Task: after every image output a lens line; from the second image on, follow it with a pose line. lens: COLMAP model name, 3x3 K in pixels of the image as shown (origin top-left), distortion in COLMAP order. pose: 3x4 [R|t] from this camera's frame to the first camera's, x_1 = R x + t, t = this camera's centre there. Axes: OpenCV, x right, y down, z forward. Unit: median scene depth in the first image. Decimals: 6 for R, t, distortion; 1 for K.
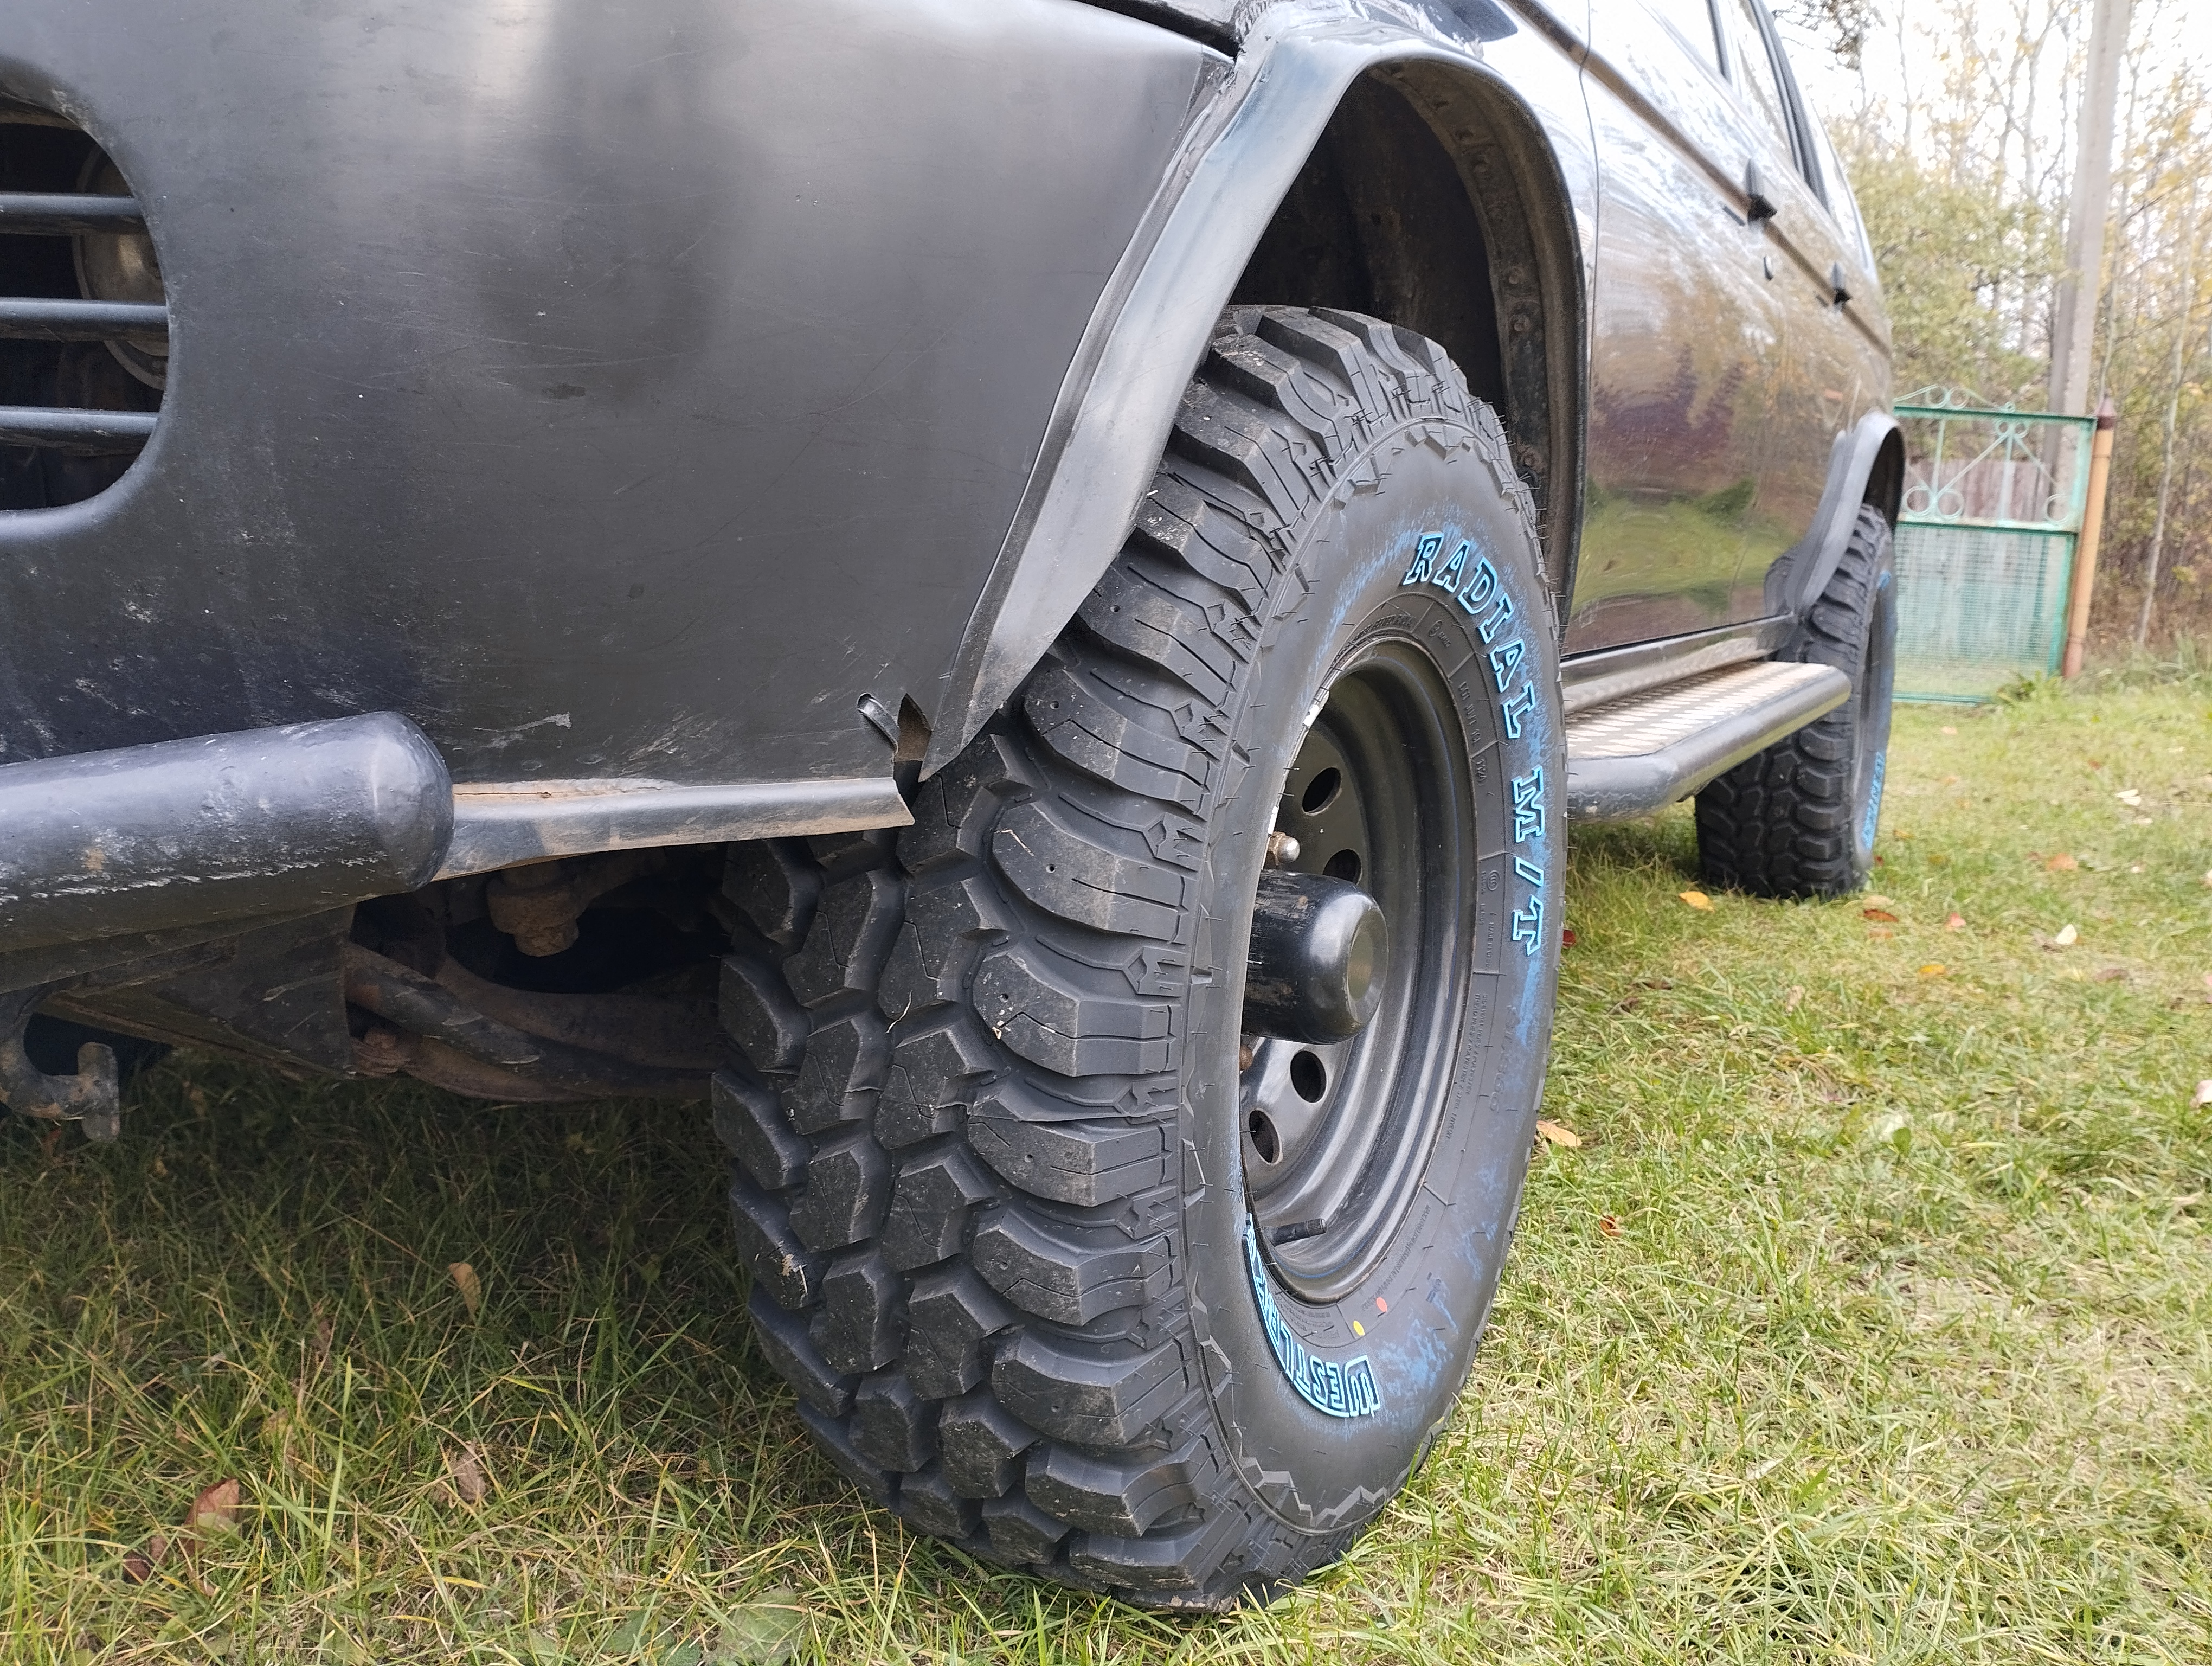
lens RADIAL K [[1897.4, 0, 1106.2], [0, 1897.4, 833.5], [0, 0, 1]] dist [0.096228, -0.100428]
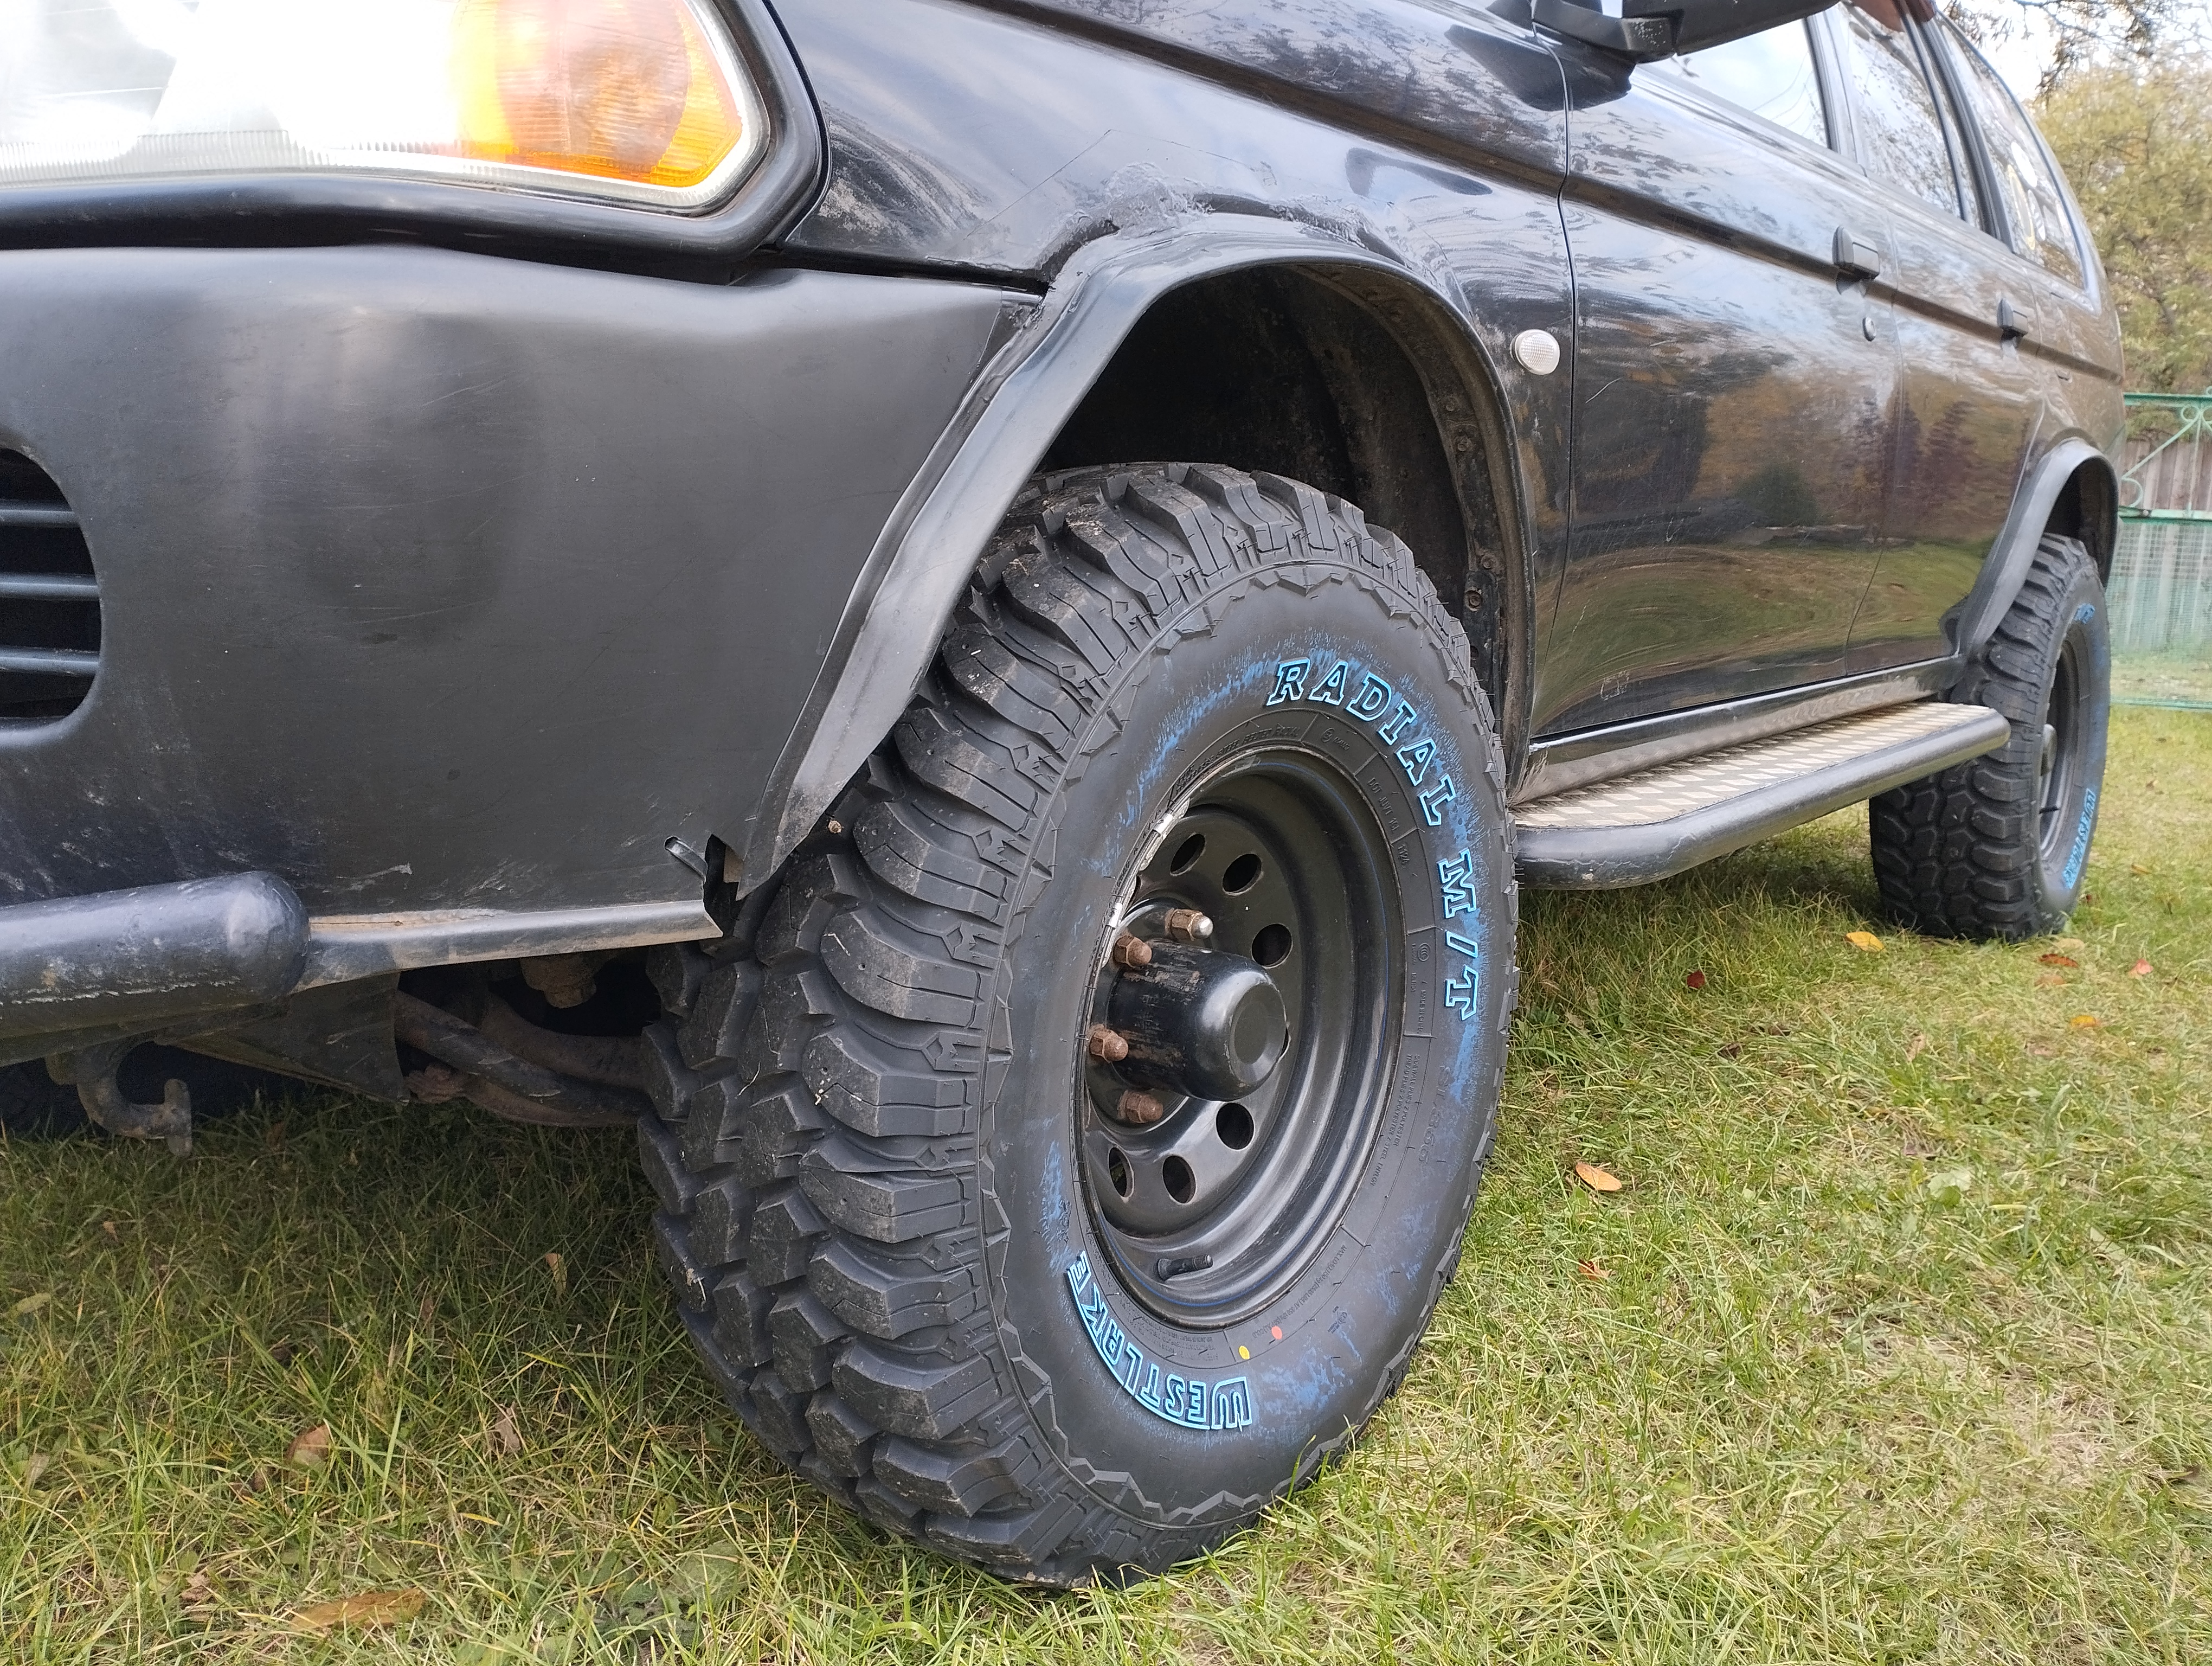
lens RADIAL K [[1897.4, 0, 1100.7], [0, 1897.4, 826.7], [0, 0, 1]] dist [0.096228, -0.100428]
pose [[0.986372, 0.011276, -0.164144, 0.290147], [-0.011651, 0.999931, -0.001325, -0.064692], [0.164117, 0.003219, 0.986436, -0.170947]]
